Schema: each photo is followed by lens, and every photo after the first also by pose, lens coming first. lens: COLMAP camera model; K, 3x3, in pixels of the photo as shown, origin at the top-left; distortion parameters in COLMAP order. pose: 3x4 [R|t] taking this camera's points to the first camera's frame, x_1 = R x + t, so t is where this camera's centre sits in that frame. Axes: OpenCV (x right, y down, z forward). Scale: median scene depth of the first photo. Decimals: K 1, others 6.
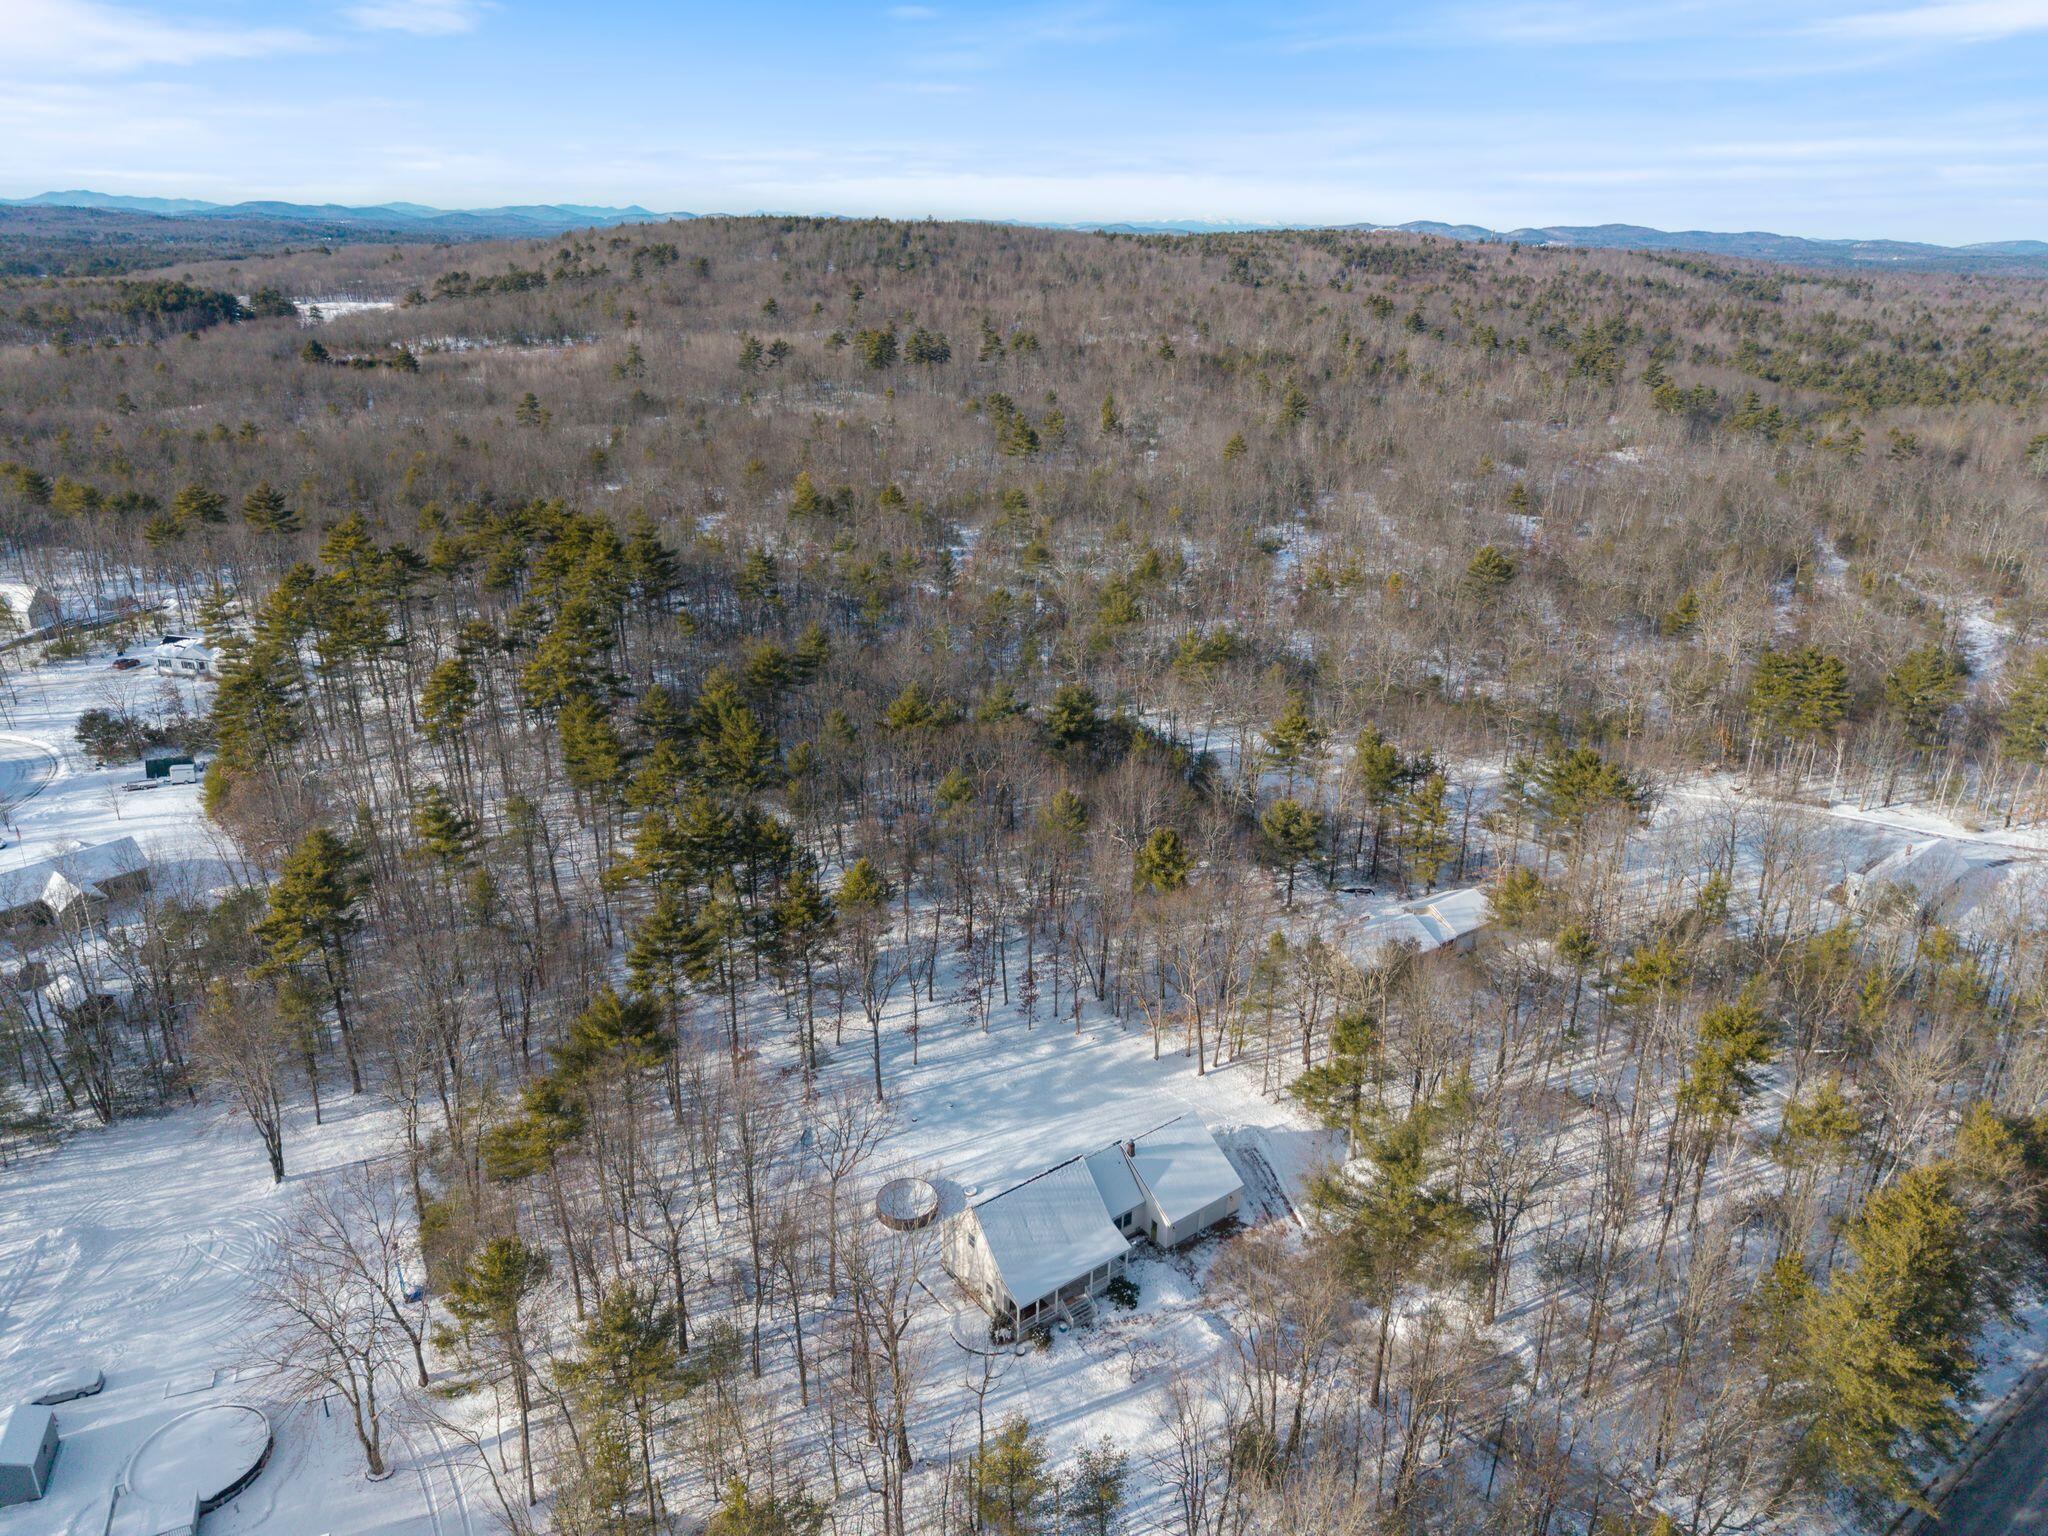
lens RADIAL K [[1403.5, 0, 1024.0], [0, 1403.5, 768.0], [0, 0, 1]] dist [-0.003463, -0.011330]
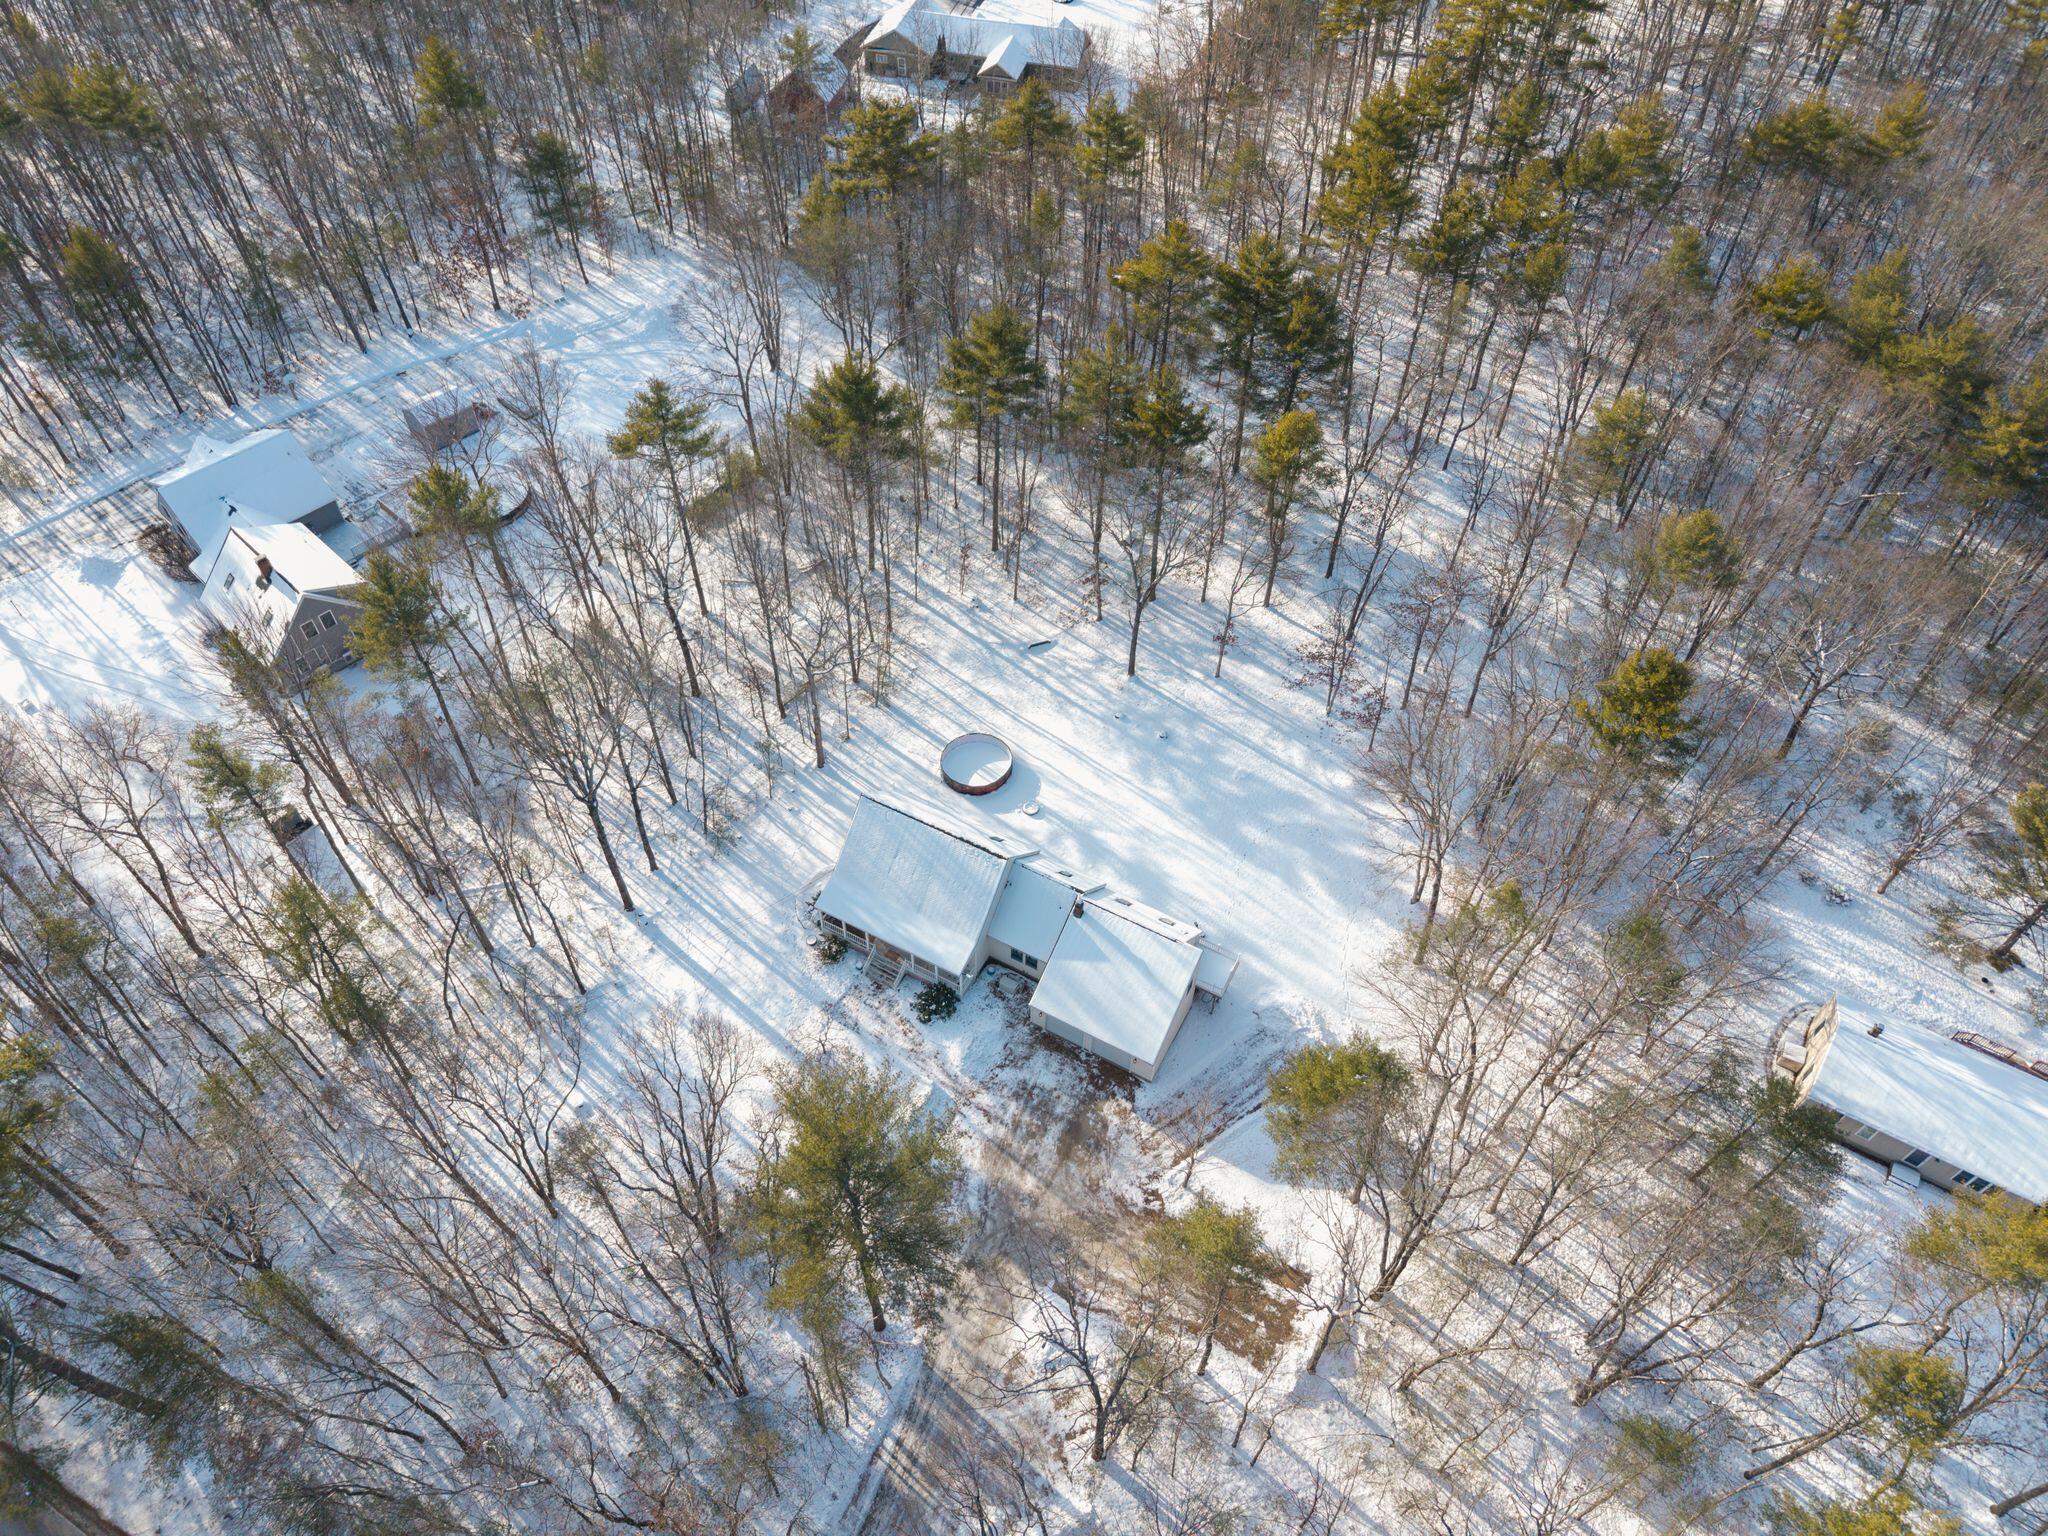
lens RADIAL K [[1330.6, 0, 1024.0], [0, 1330.6, 768.0], [0, 0, 1]] dist [0.002583, -0.003567]
pose [[0.386655, 0.698554, -0.602097, 0.093078], [-0.327100, 0.714308, 0.618684, -0.045819], [0.862267, -0.042271, 0.504687, 0.129790]]
